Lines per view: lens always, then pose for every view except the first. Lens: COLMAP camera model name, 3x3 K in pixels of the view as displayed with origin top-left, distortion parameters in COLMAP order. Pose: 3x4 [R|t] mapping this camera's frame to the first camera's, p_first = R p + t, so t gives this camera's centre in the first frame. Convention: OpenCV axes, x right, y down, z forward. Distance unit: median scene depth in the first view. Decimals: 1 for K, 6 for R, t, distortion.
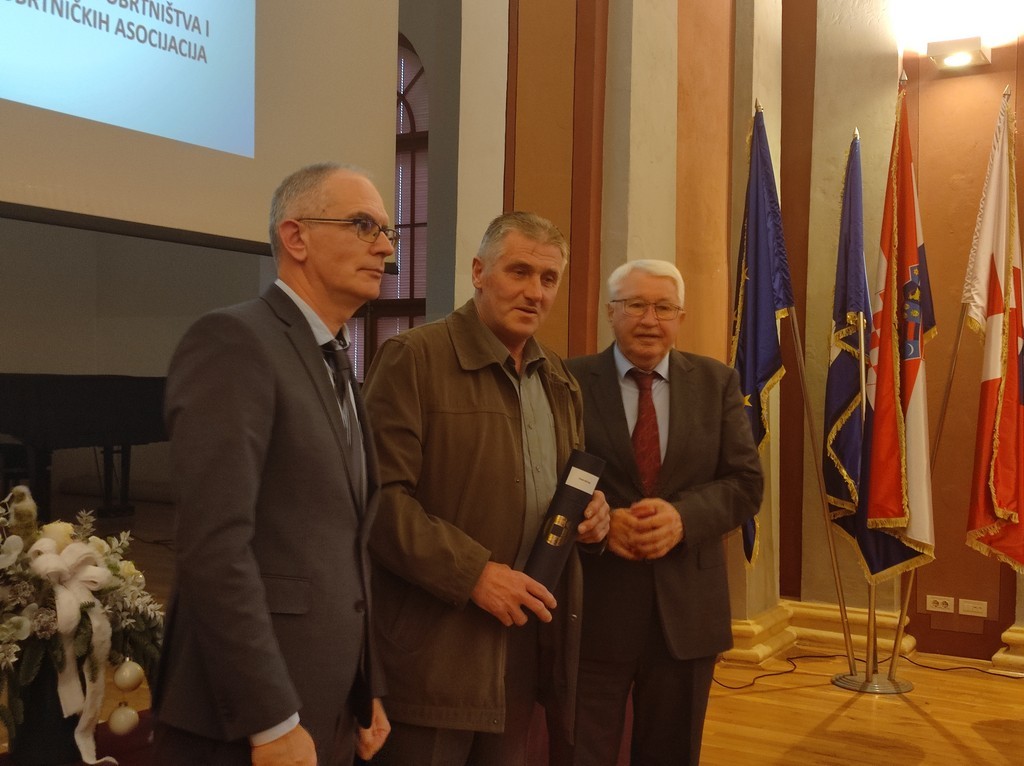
lens RADIAL K [[1180.7, 0, 511.2], [0, 1180.7, 381.6], [0, 0, 1]] dist [0.046215, -0.063580]
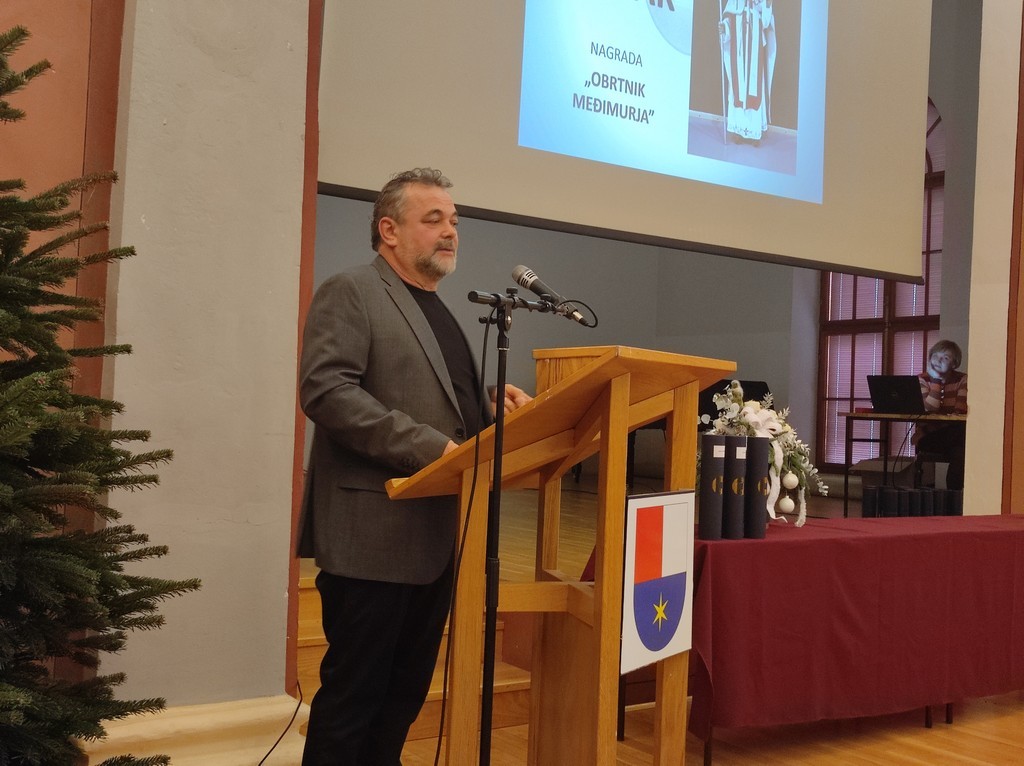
lens RADIAL K [[1180.7, 0, 511.2], [0, 1180.7, 381.6], [0, 0, 1]] dist [0.046215, -0.063580]
pose [[0.917398, 0.009435, -0.397859, 0.008820], [-0.023042, 0.999301, -0.029433, 0.066084], [0.397304, 0.036169, 0.916974, -0.391718]]
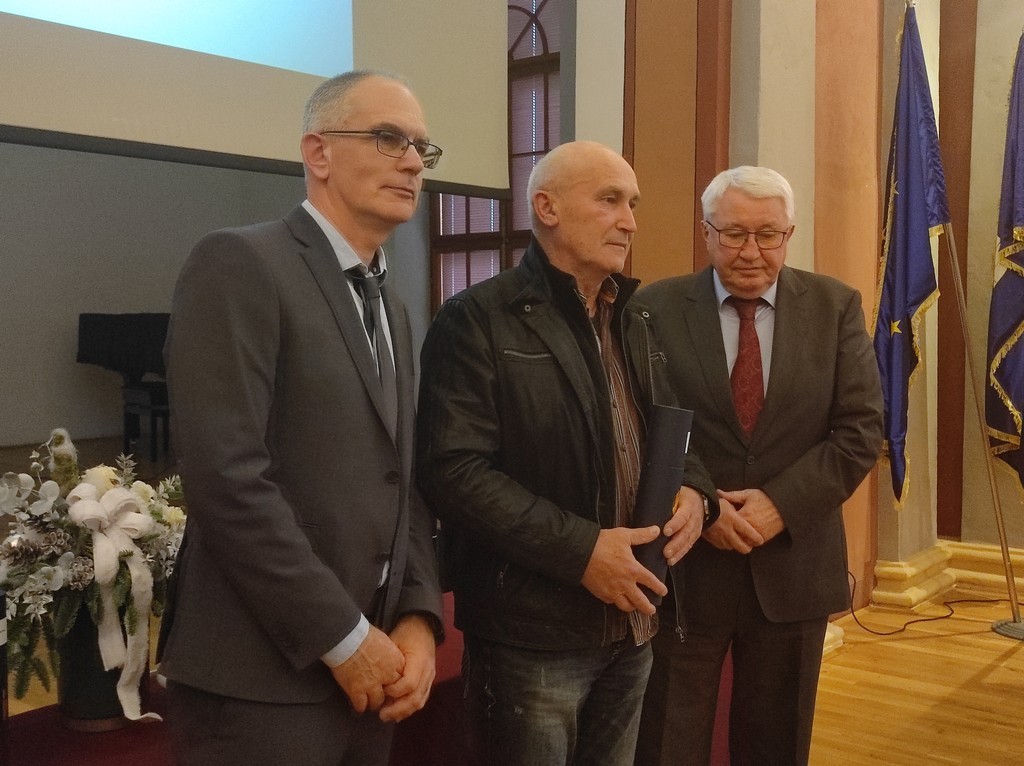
lens RADIAL K [[1180.7, 0, 511.2], [0, 1180.7, 381.6], [0, 0, 1]] dist [0.046215, -0.063580]
pose [[0.990191, -0.011124, -0.139274, 0.033365], [0.019053, 0.998264, 0.055728, 0.001655], [0.138412, -0.057835, 0.988685, 0.047266]]
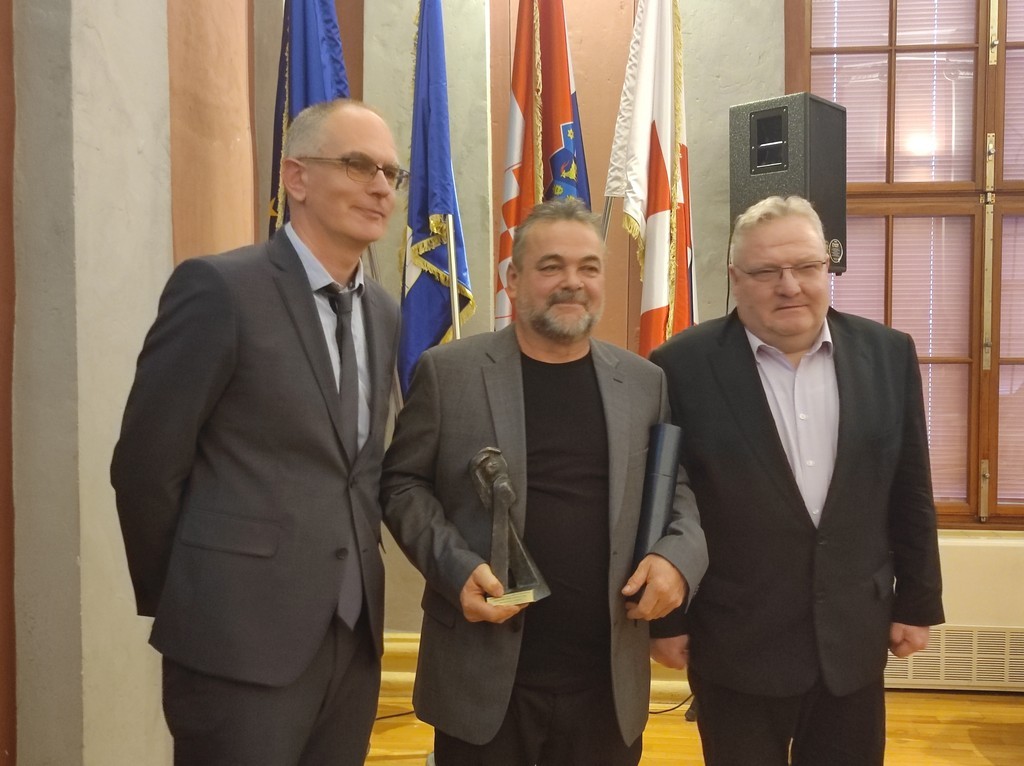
lens RADIAL K [[1118.0, 0, 509.8], [0, 1118.0, 381.1], [0, 0, 1]] dist [0.038927, -0.051875]
pose [[0.902418, -0.034630, 0.429468, 0.055142], [0.016354, 0.998800, 0.046174, 0.009188], [-0.430552, -0.034644, 0.901901, 0.474858]]
